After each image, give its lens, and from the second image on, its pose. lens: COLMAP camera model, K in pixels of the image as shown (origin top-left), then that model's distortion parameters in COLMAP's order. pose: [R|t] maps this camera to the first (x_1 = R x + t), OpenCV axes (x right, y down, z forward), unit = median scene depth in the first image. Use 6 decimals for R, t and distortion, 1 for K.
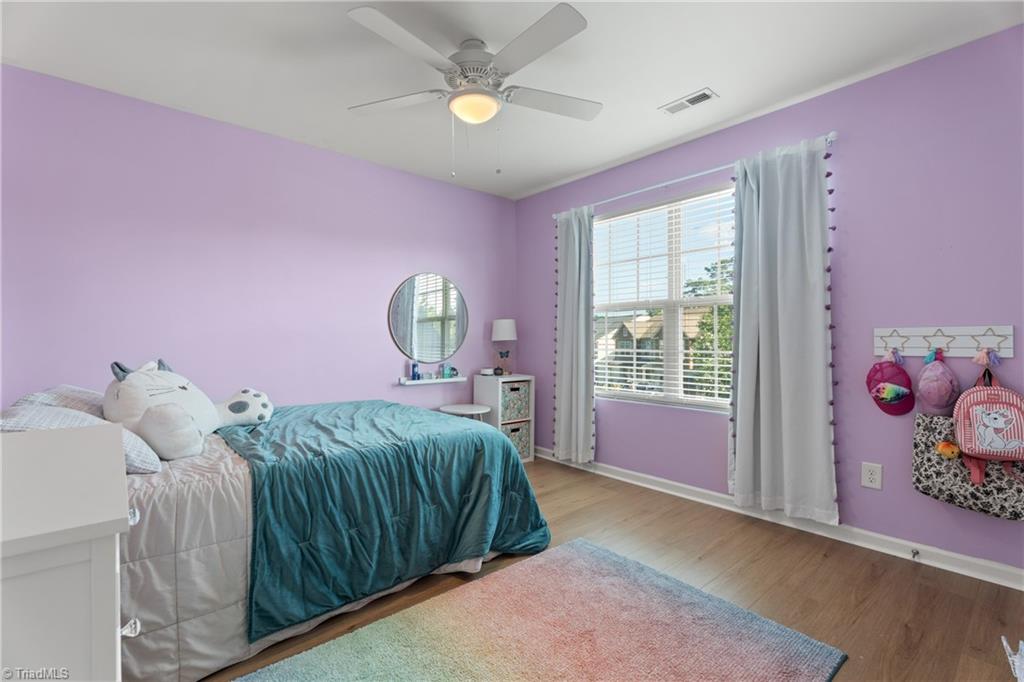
lens RADIAL K [[453.4, 0, 510.4], [0, 453.4, 340.9], [0, 0, 1]] dist [0.001602, 0.000289]
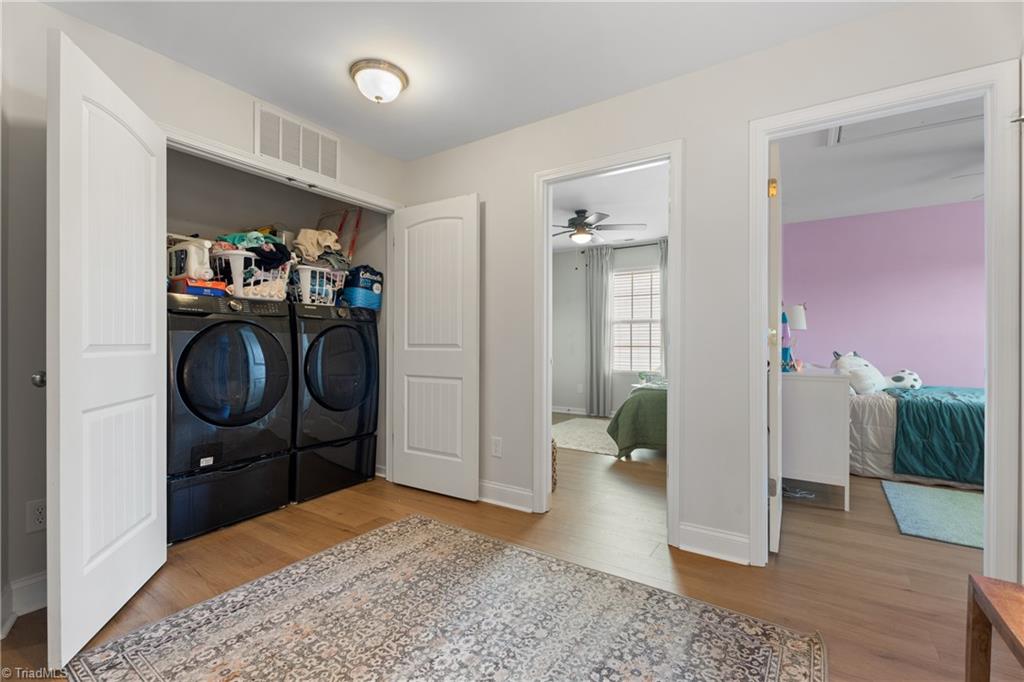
lens RADIAL K [[453.4, 0, 510.4], [0, 453.4, 340.9], [0, 0, 1]] dist [0.001602, 0.000289]
pose [[0.269632, 0.000318, -0.962963, 0.977646], [-0.008548, 0.999961, -0.002064, 0.015838], [0.962925, 0.008788, 0.269625, -1.312919]]
